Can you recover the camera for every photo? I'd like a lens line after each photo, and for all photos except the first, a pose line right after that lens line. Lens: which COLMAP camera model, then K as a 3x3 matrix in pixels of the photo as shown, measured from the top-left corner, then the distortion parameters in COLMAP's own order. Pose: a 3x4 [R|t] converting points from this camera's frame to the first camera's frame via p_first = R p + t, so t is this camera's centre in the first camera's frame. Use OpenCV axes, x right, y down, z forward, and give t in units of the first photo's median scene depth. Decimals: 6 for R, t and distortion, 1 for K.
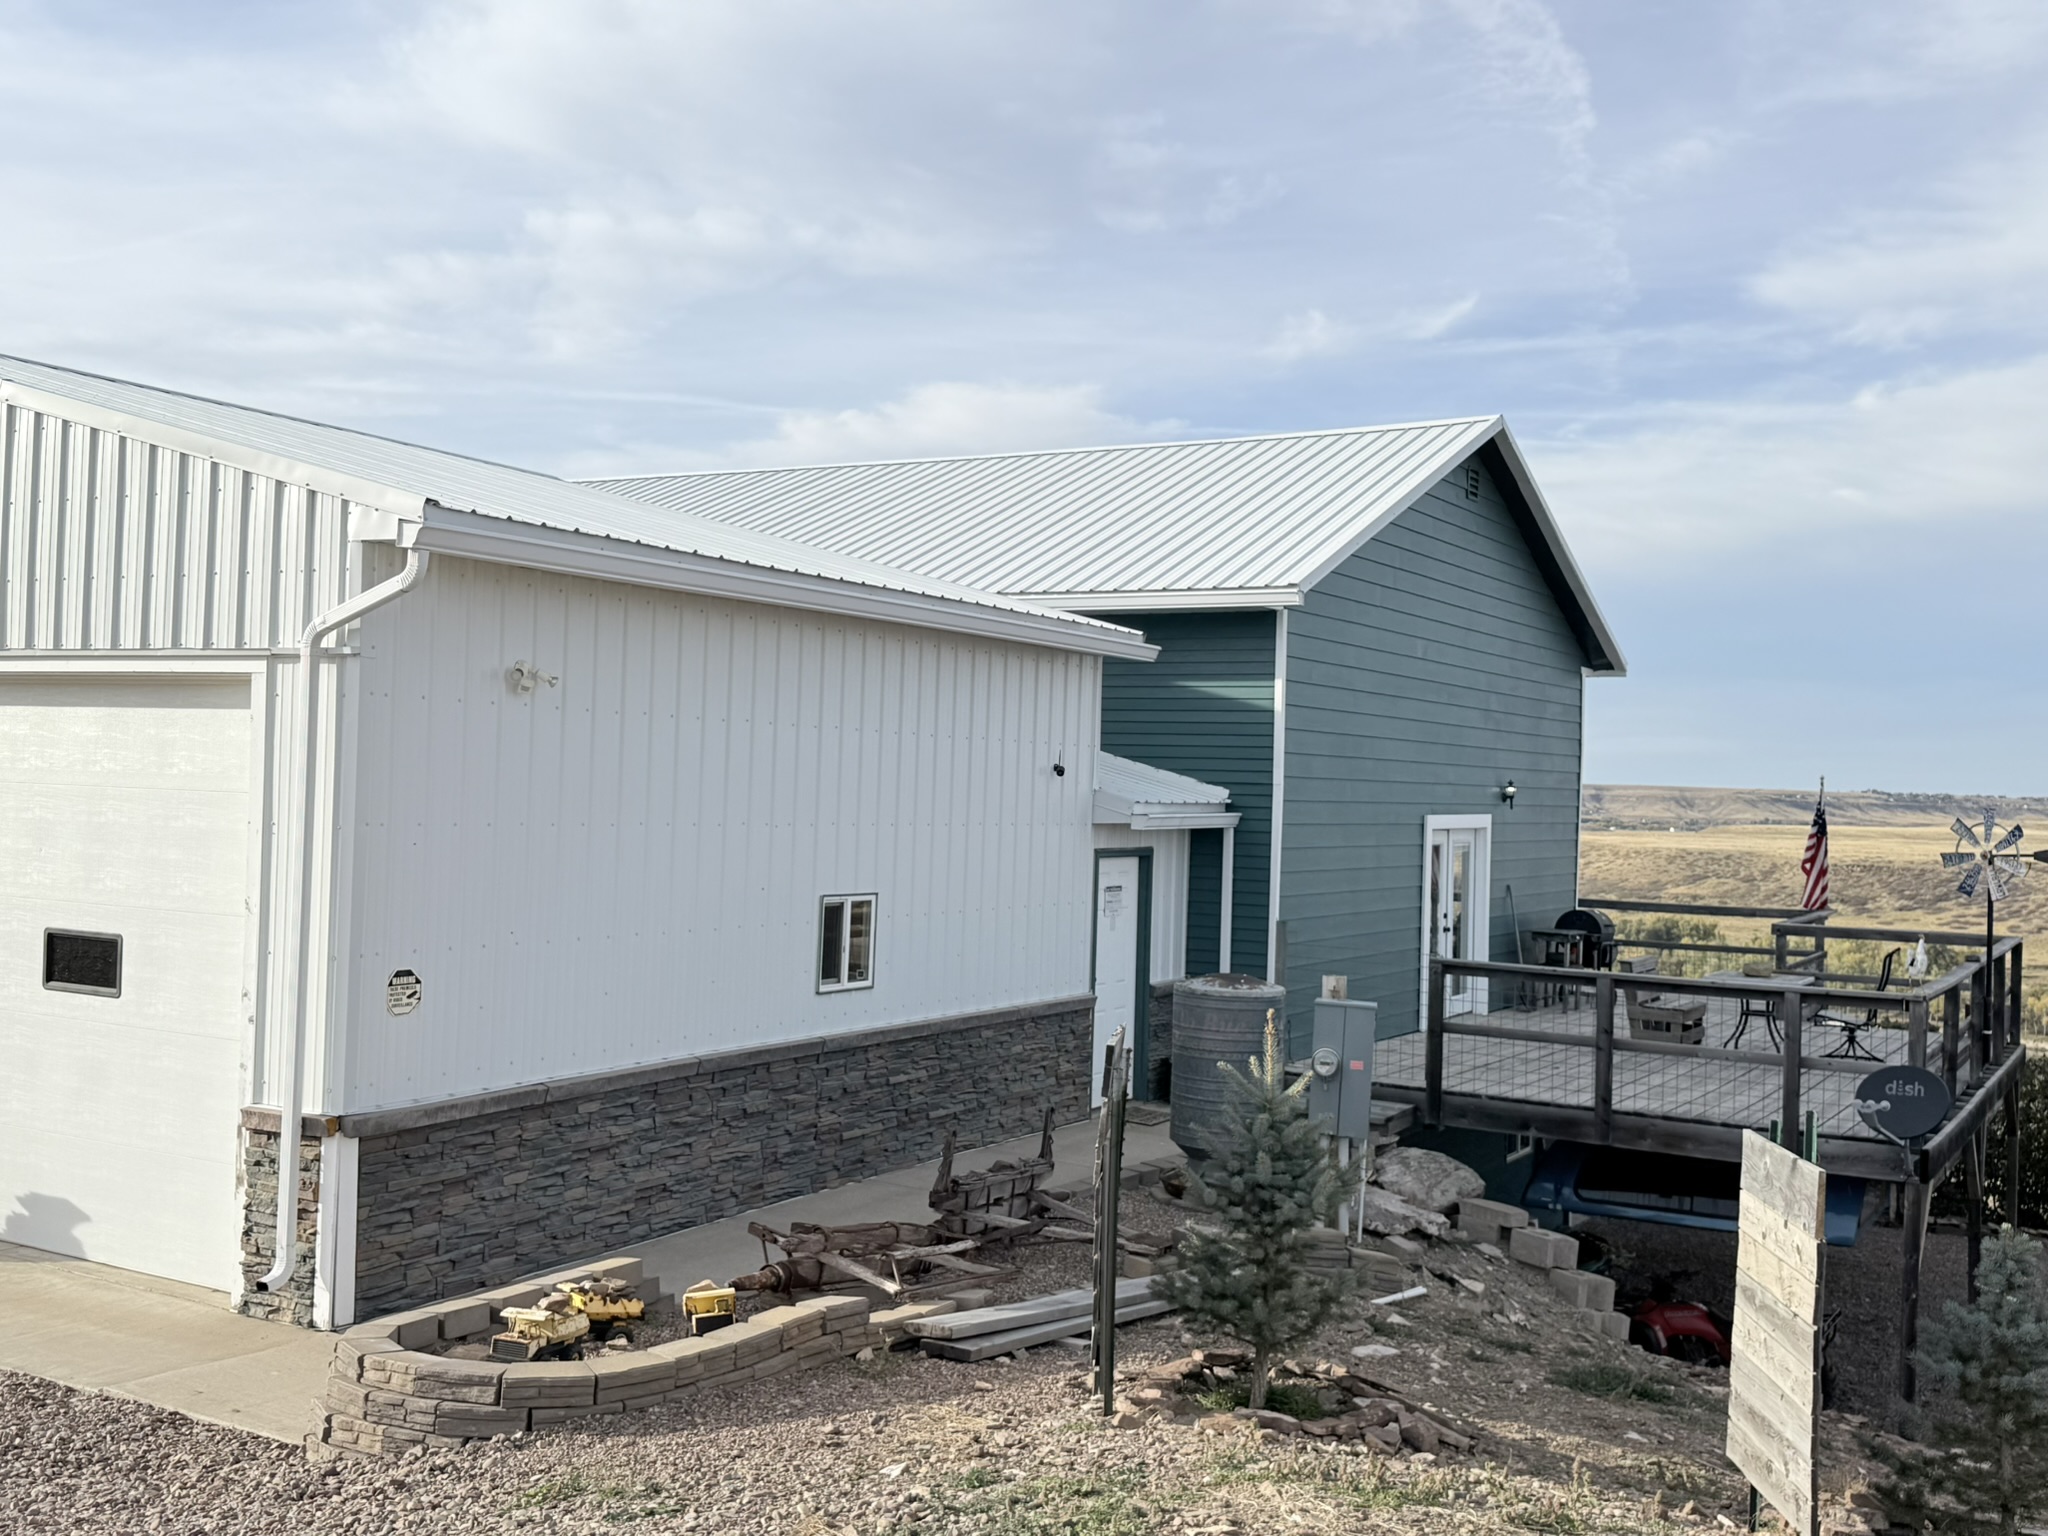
lens RADIAL K [[2046.3, 0, 1025.2], [0, 2046.3, 771.5], [0, 0, 1]] dist [0.062941, 0.000000]
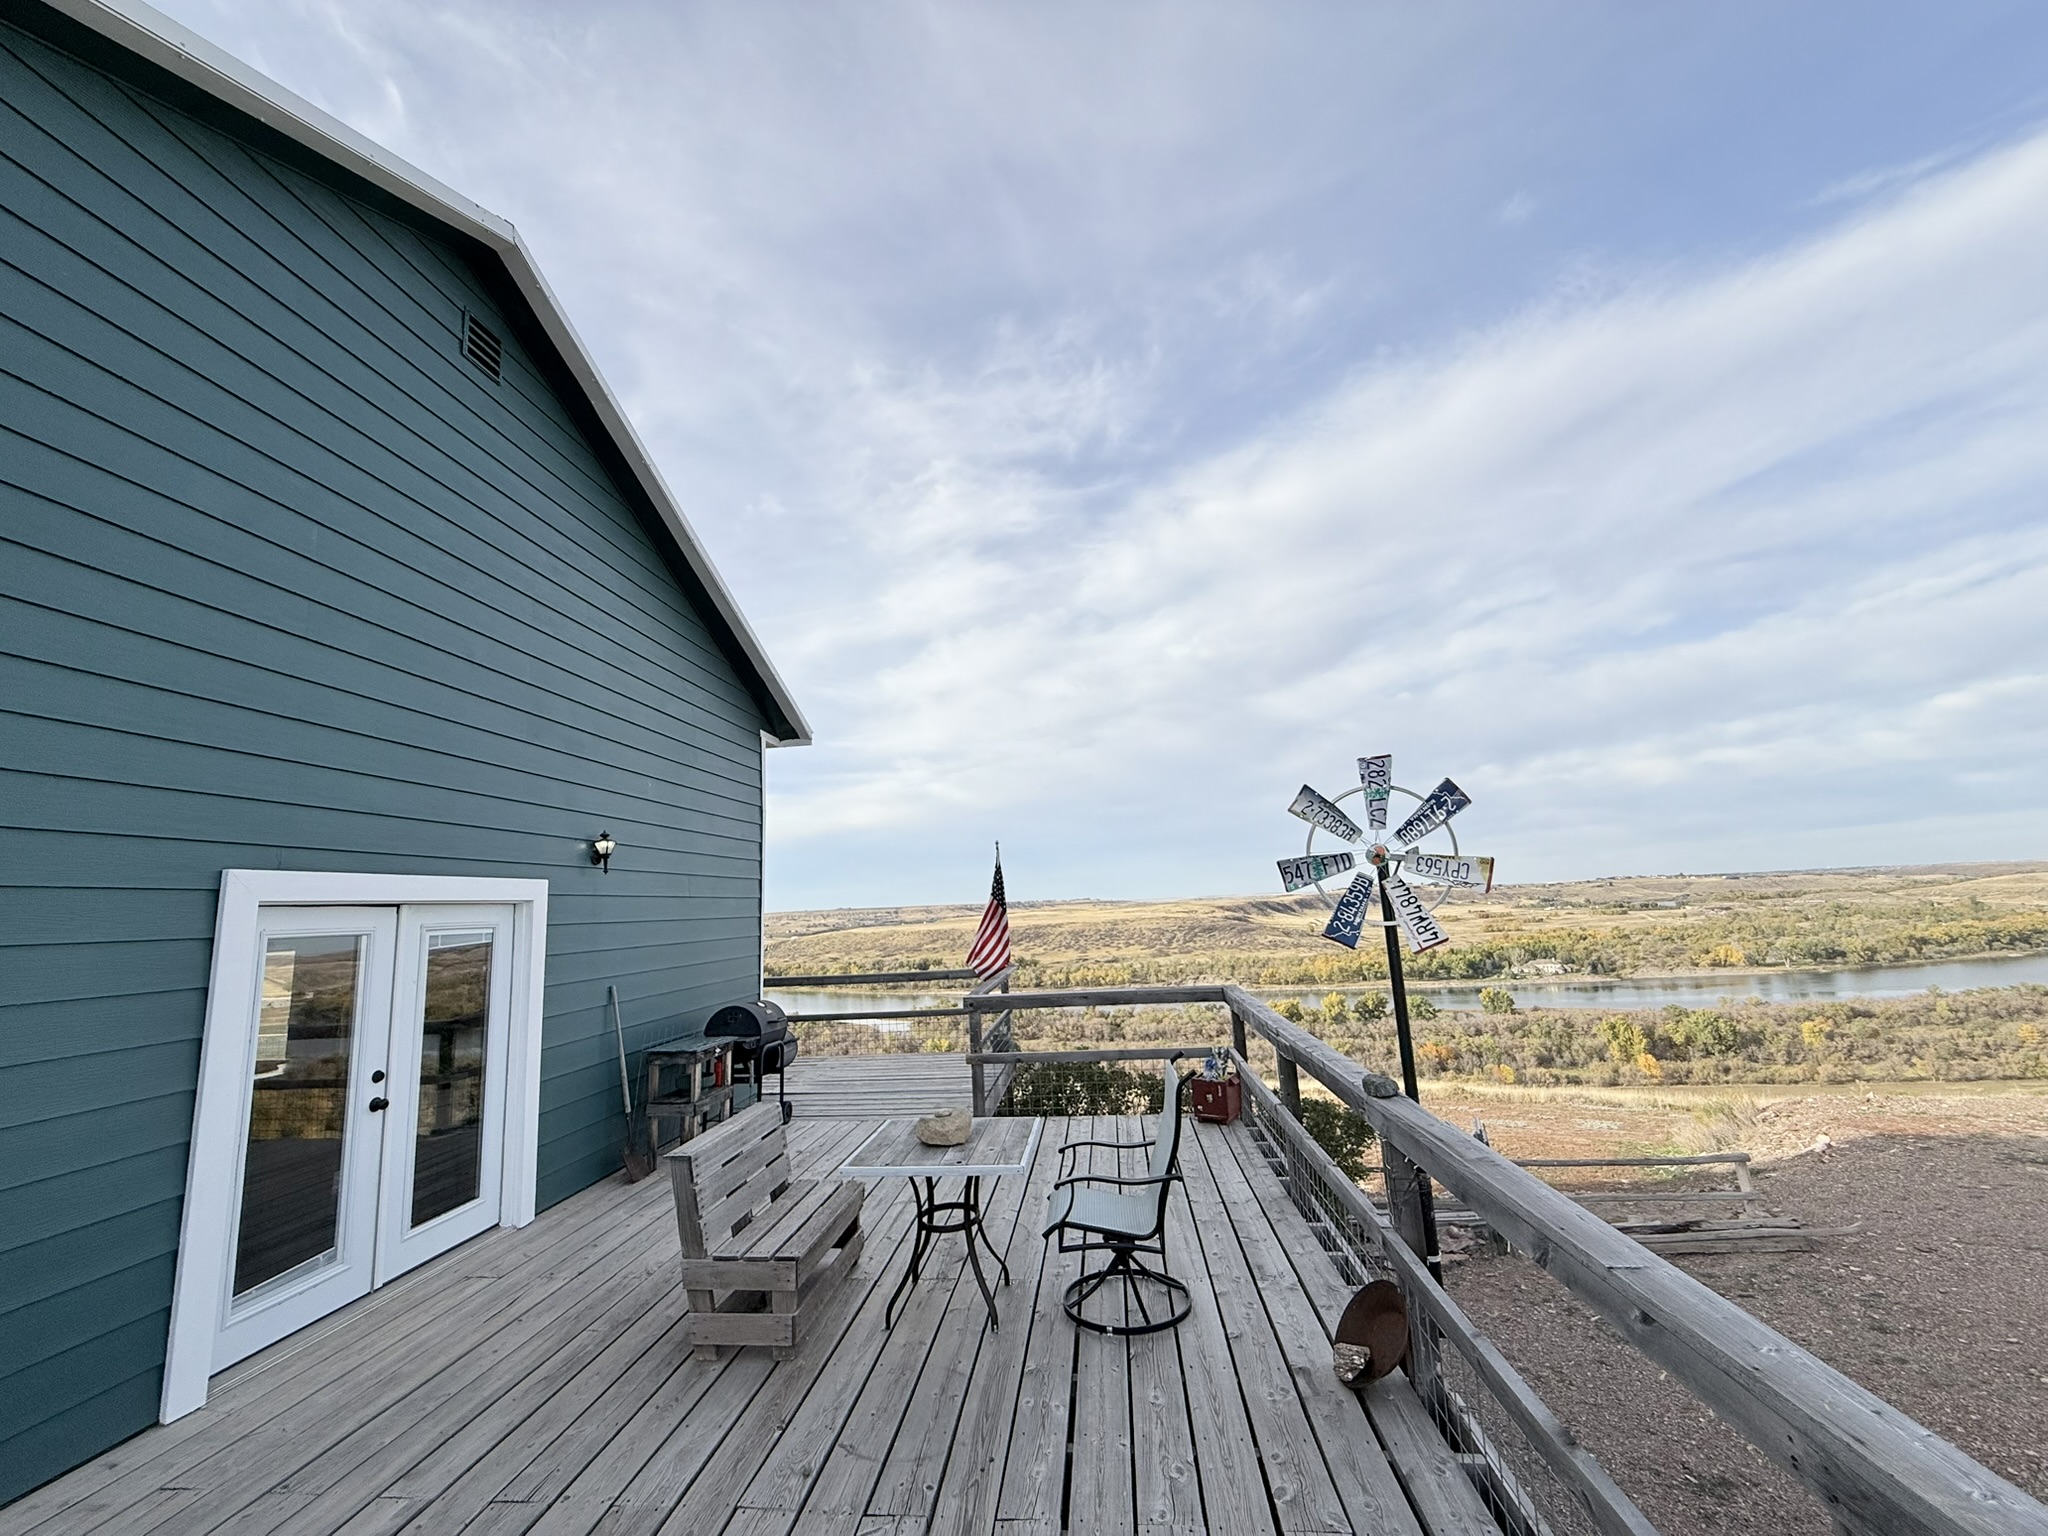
lens RADIAL K [[826.5, 0, 1016.0], [0, 826.5, 774.3], [0, 0, 1]] dist [-0.001899, -0.000183]
pose [[0.912517, -0.007057, 0.408978, 0.254904], [0.071356, 0.987266, -0.142174, 0.035289], [-0.402767, 0.158919, 0.901401, 0.705389]]
